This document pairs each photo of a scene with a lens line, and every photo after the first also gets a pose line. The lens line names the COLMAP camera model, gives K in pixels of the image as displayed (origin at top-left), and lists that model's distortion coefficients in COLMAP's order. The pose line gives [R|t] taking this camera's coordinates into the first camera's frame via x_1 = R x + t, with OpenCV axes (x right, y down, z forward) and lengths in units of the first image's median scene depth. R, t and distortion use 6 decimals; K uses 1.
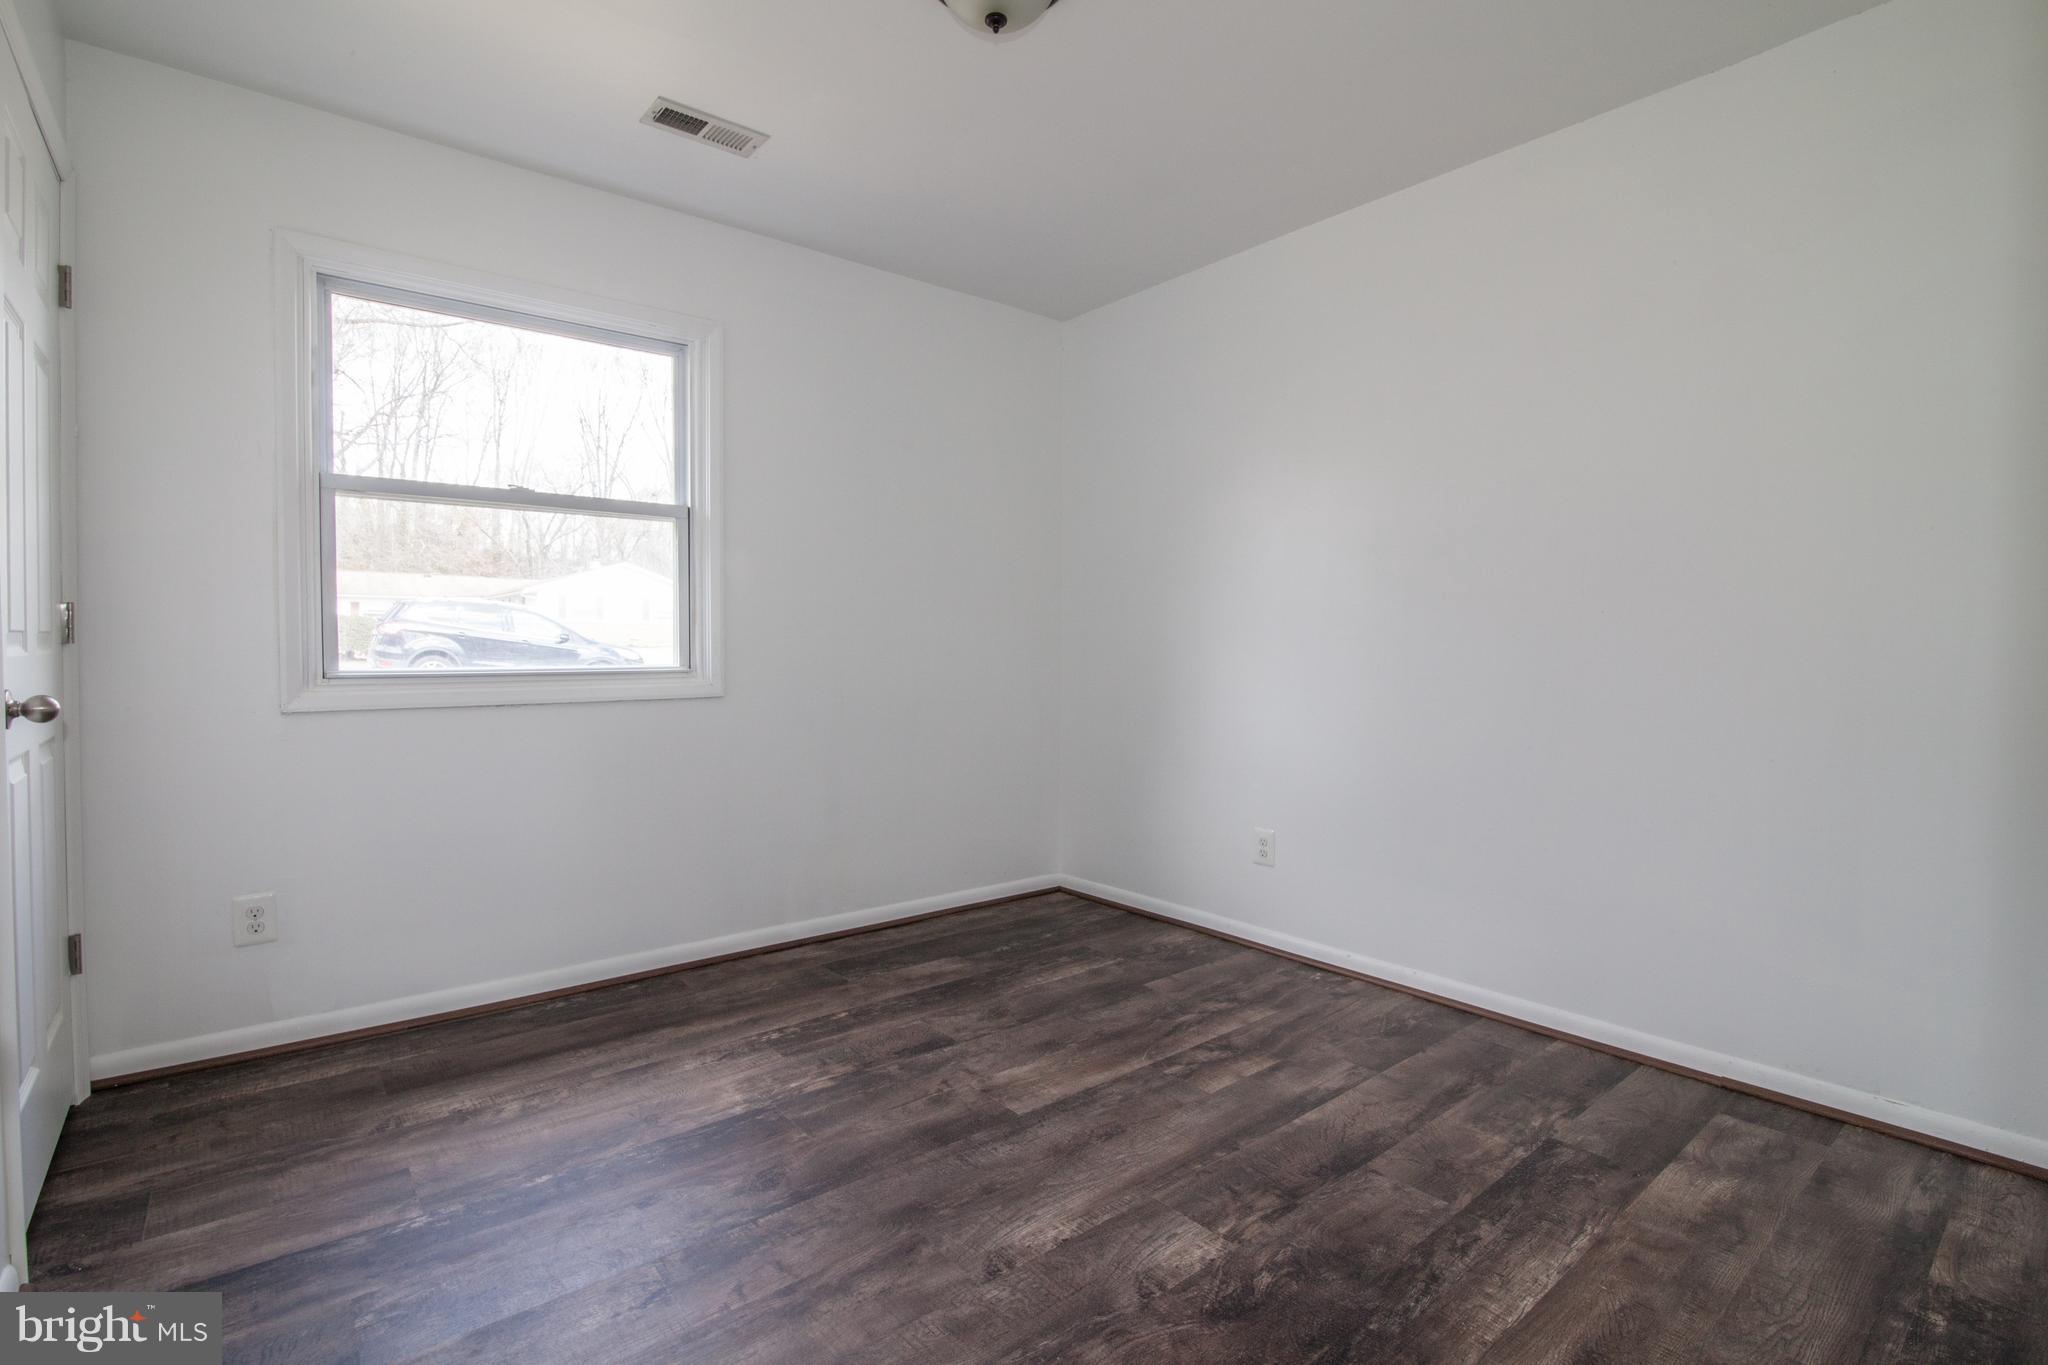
lens RADIAL K [[940.2, 0, 1041.5], [0, 940.2, 685.7], [0, 0, 1]] dist [-0.019415, 0.000293]
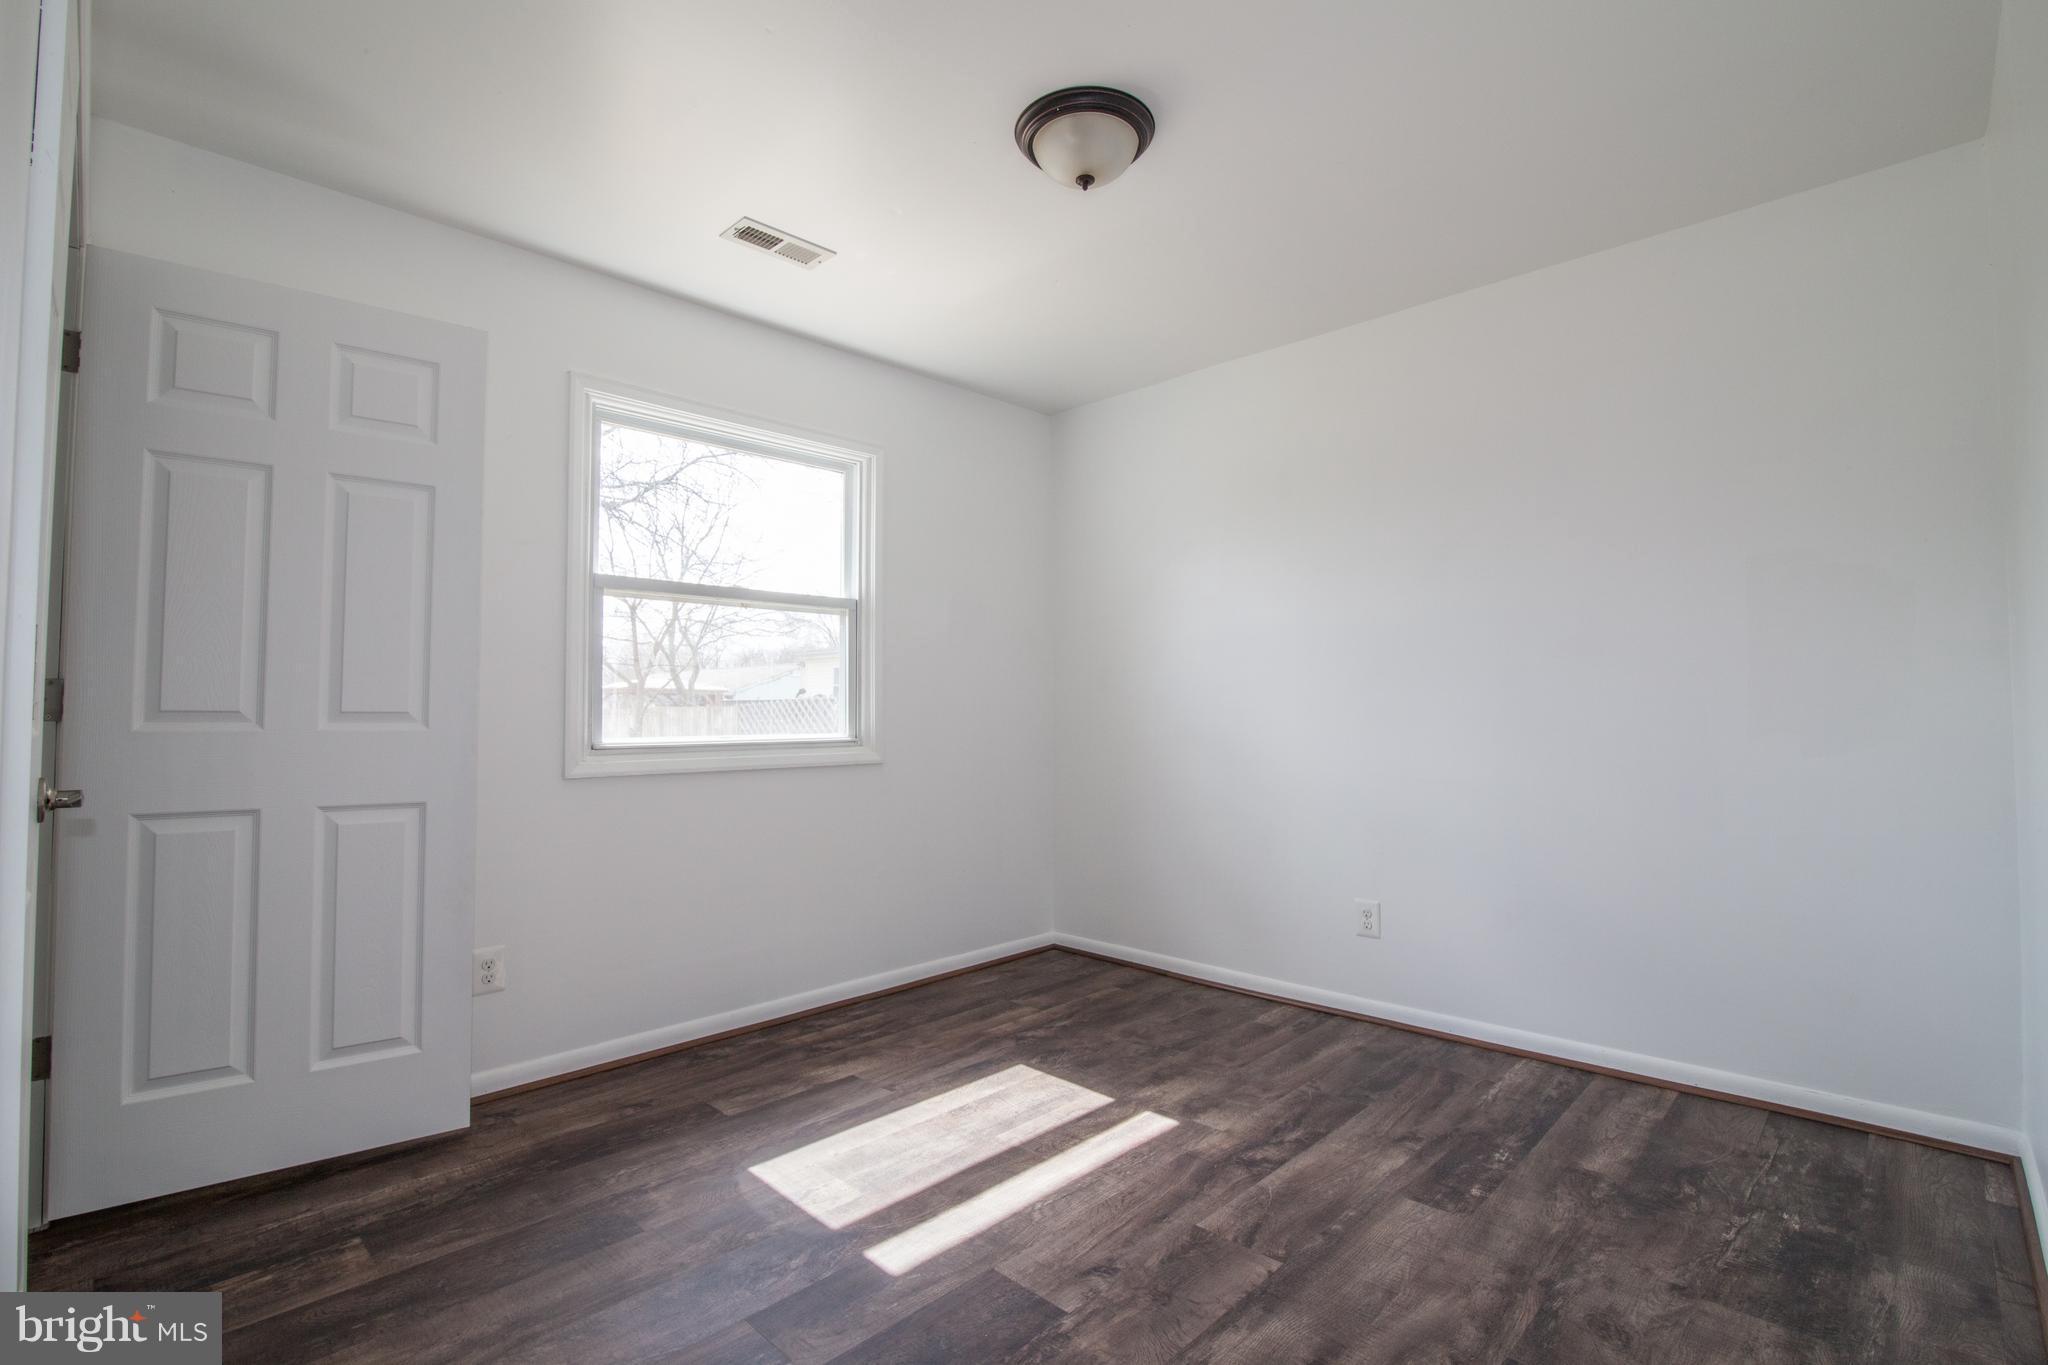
lens RADIAL K [[940.2, 0, 1041.5], [0, 940.2, 685.7], [0, 0, 1]] dist [-0.019415, 0.000293]
pose [[0.997267, 0.002244, 0.073844, -0.230604], [0.002513, 0.997930, -0.064266, -0.011996], [-0.073835, 0.064276, 0.995197, -0.151602]]
